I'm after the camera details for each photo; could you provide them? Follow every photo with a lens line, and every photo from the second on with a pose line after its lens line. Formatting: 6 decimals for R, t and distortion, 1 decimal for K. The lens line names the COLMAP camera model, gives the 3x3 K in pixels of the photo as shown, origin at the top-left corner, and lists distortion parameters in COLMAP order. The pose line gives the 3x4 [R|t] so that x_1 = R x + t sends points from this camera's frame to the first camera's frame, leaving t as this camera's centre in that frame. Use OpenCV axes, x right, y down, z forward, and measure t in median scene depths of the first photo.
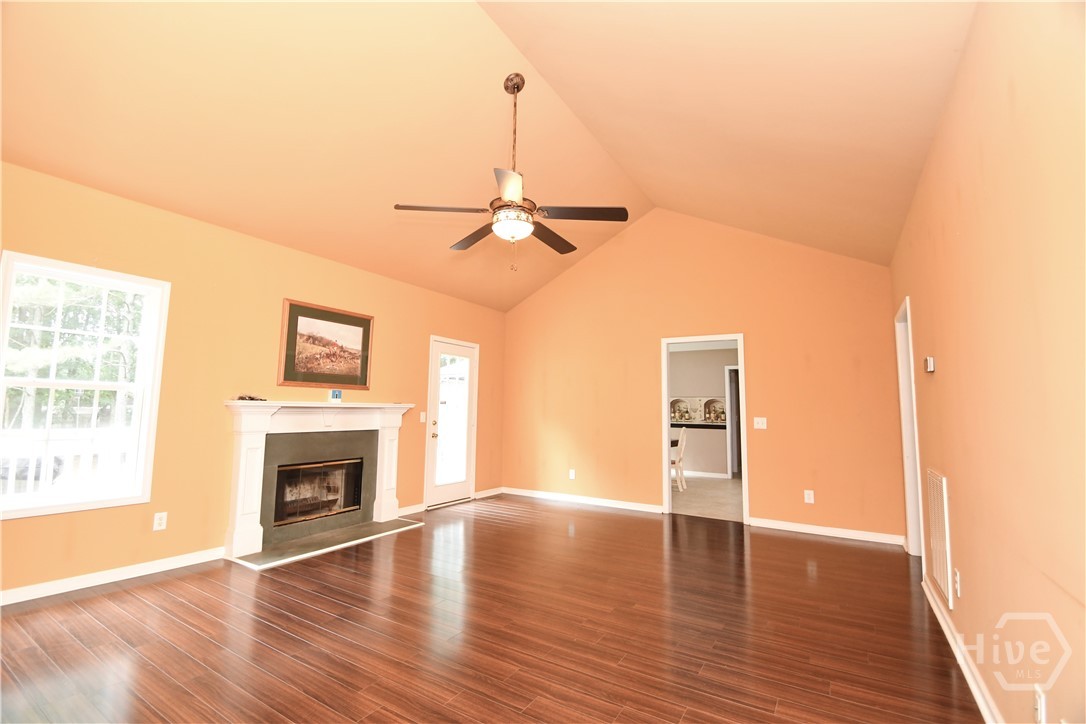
lens RADIAL K [[475.0, 0, 535.5], [0, 475.0, 362.2], [0, 0, 1]] dist [0.012301, -0.017450]
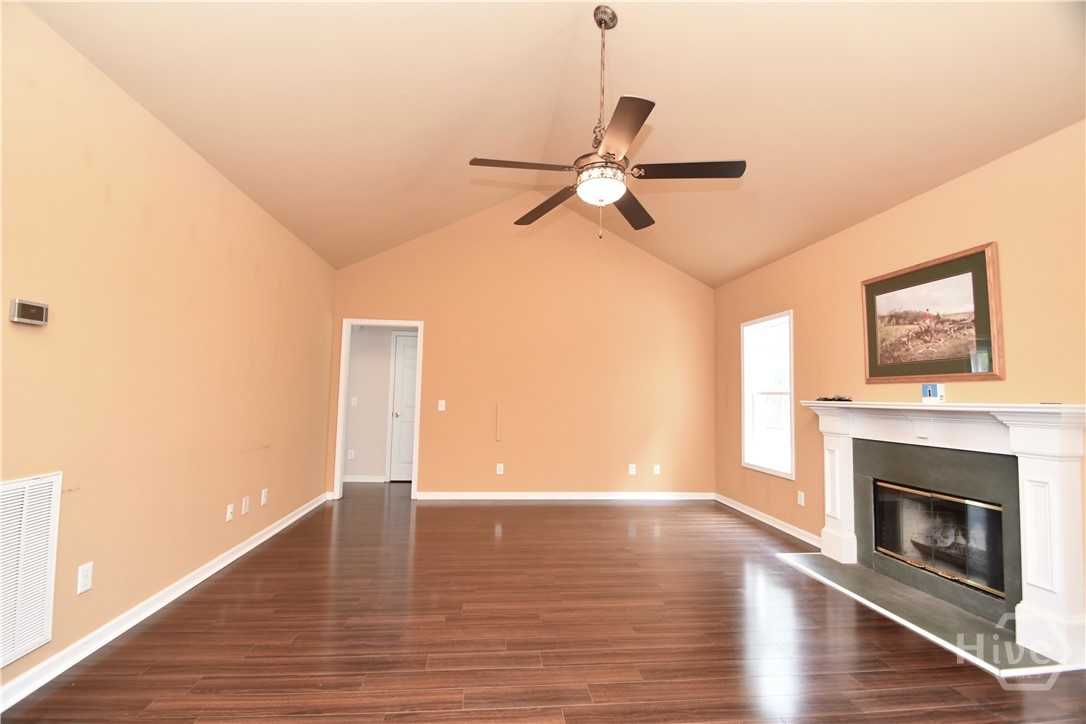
lens RADIAL K [[476.6, 0, 534.3], [0, 476.6, 362.1], [0, 0, 1]] dist [0.009822, -0.014652]
pose [[-0.782995, -0.076053, -0.617361, 0.433994], [0.028036, 0.987174, -0.157167, 0.121168], [0.621396, -0.140369, -0.770820, 1.214272]]
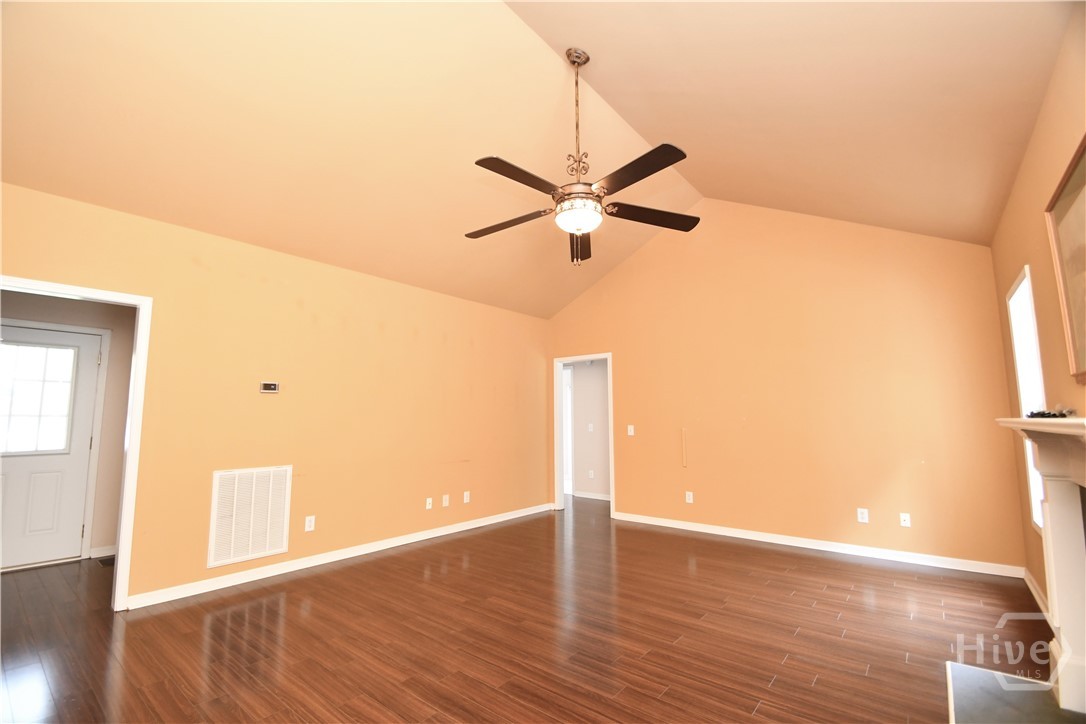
lens RADIAL K [[478.8, 0, 532.9], [0, 478.8, 361.8], [0, 0, 1]] dist [0.010657, -0.016706]
pose [[-0.991647, 0.003048, 0.128944, -0.061298], [-0.024447, 0.977157, -0.211109, 0.130078], [-0.126642, -0.212498, -0.968920, 1.429023]]
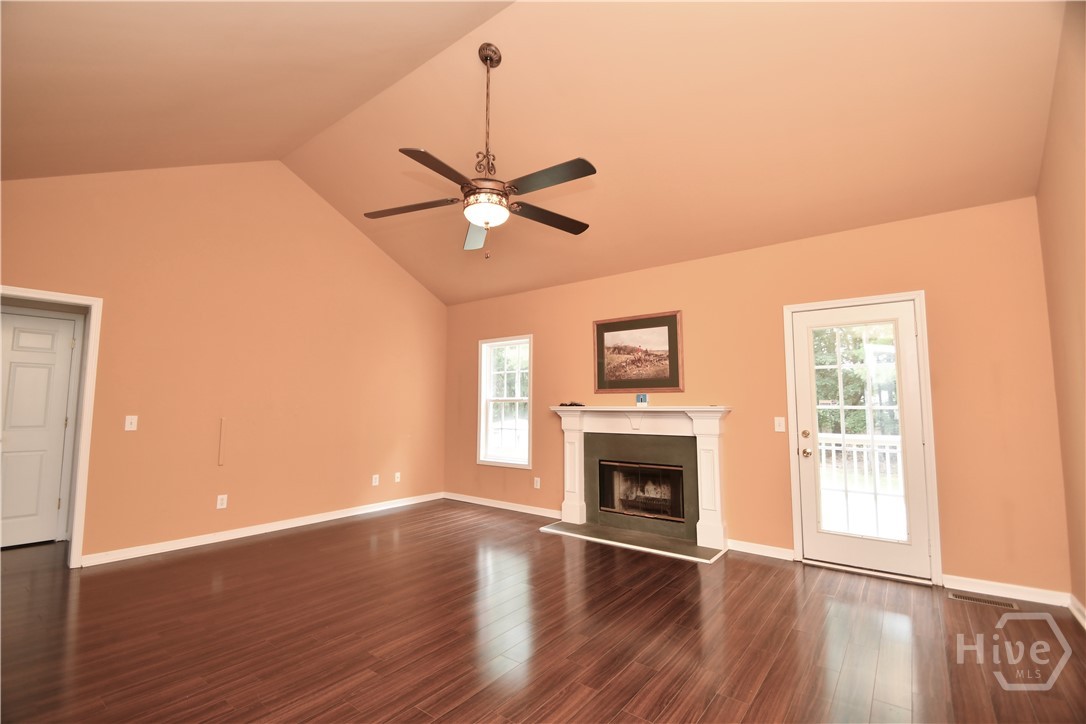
lens RADIAL K [[475.0, 0, 535.5], [0, 475.0, 362.2], [0, 0, 1]] dist [0.012301, -0.017450]
pose [[-0.093997, -0.106816, -0.989826, 0.644118], [0.095144, 0.988713, -0.115731, 0.090457], [0.991016, -0.105054, -0.082773, 0.896939]]
